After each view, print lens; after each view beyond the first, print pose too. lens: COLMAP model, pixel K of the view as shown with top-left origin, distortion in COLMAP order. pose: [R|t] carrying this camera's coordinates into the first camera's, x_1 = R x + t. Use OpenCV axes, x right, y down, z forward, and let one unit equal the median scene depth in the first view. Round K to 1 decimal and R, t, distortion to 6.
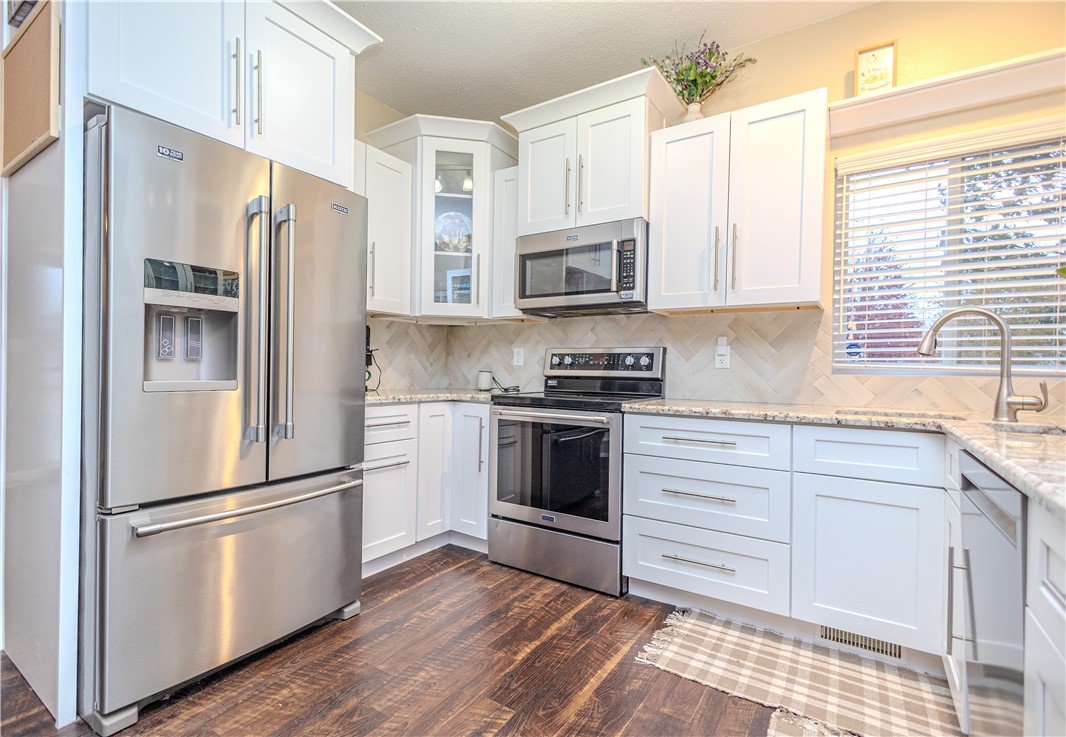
lens RADIAL K [[509.2, 0, 515.1], [0, 509.2, 373.5], [0, 0, 1]] dist [0.013941, -0.002386]
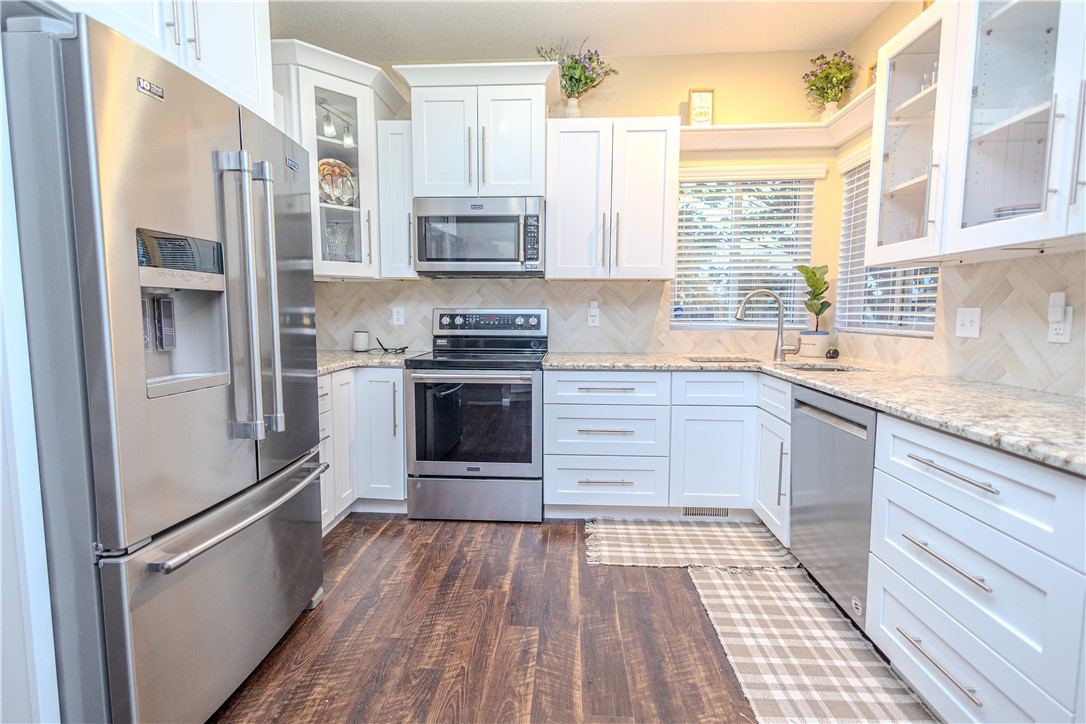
lens RADIAL K [[505.4, 0, 541.8], [0, 505.4, 361.0], [0, 0, 1]] dist [0.016401, -0.005507]
pose [[0.859240, -0.063375, 0.507631, -0.386962], [0.014878, 0.994973, 0.099032, -0.059569], [-0.511356, -0.077540, 0.855864, 0.009938]]
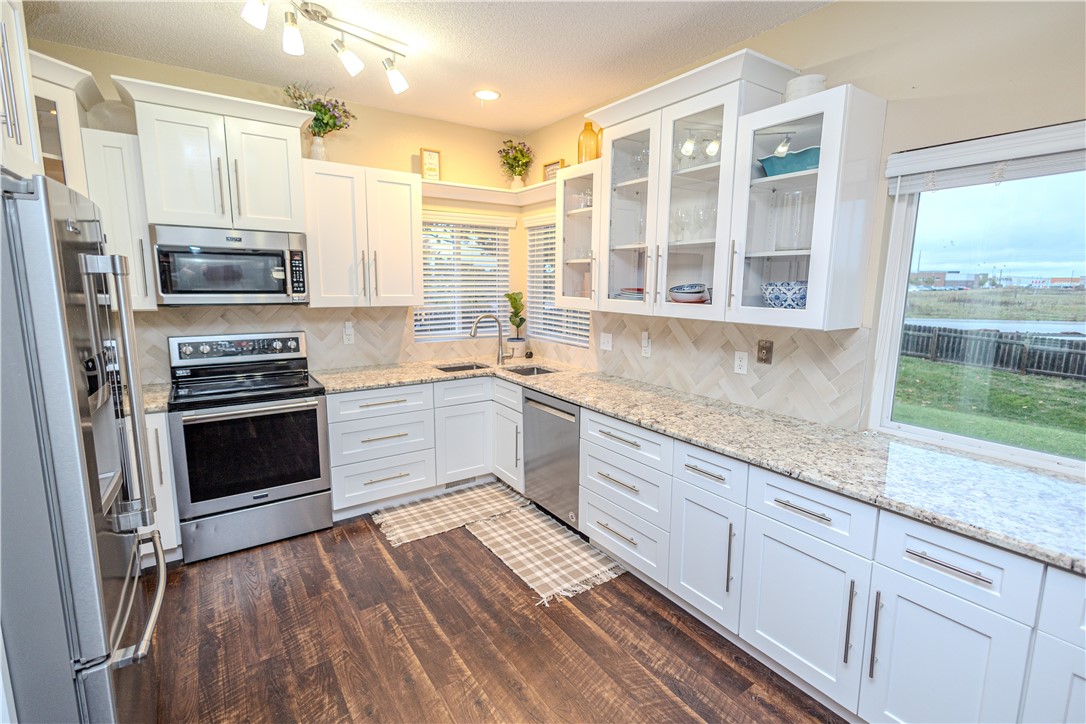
lens RADIAL K [[505.4, 0, 547.0], [0, 505.4, 358.5], [0, 0, 1]] dist [0.016401, -0.005507]
pose [[0.360492, -0.159379, 0.919045, -0.783285], [0.001614, 0.985399, 0.170253, -0.239991], [-0.932761, -0.059892, 0.355485, 0.012888]]
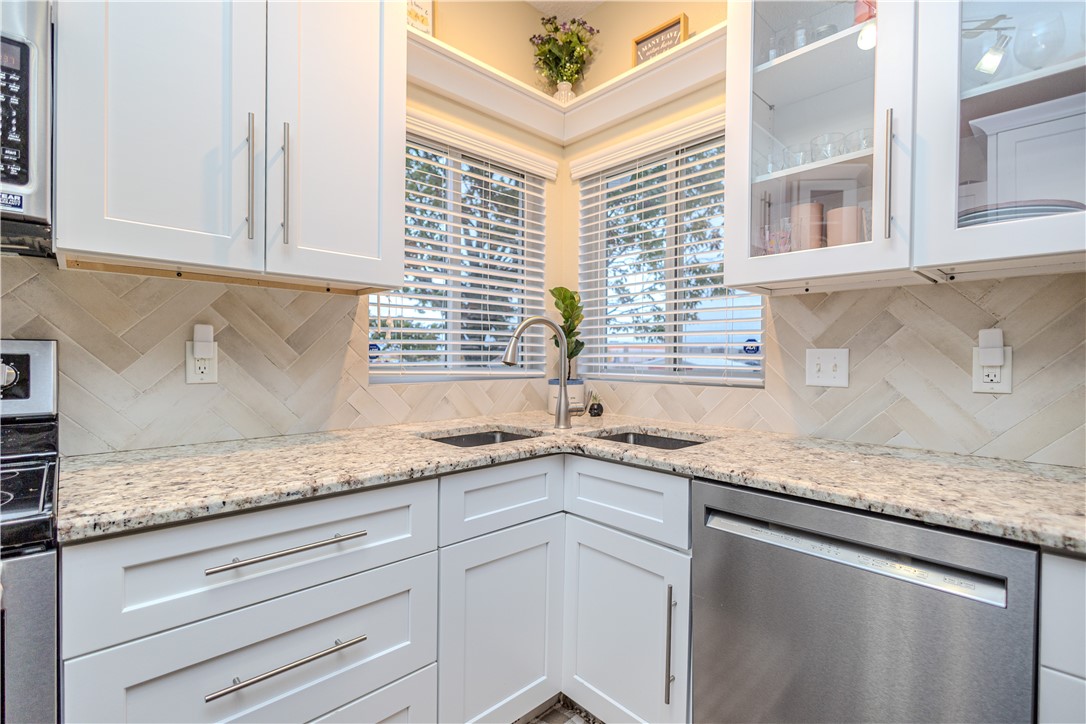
lens RADIAL K [[505.4, 0, 538.2], [0, 505.4, 359.9], [0, 0, 1]] dist [0.016401, -0.005507]
pose [[0.213905, -0.021981, 0.976607, -0.048502], [0.003158, 0.999757, 0.021810, -0.053121], [-0.976849, -0.001581, 0.213922, 0.634015]]
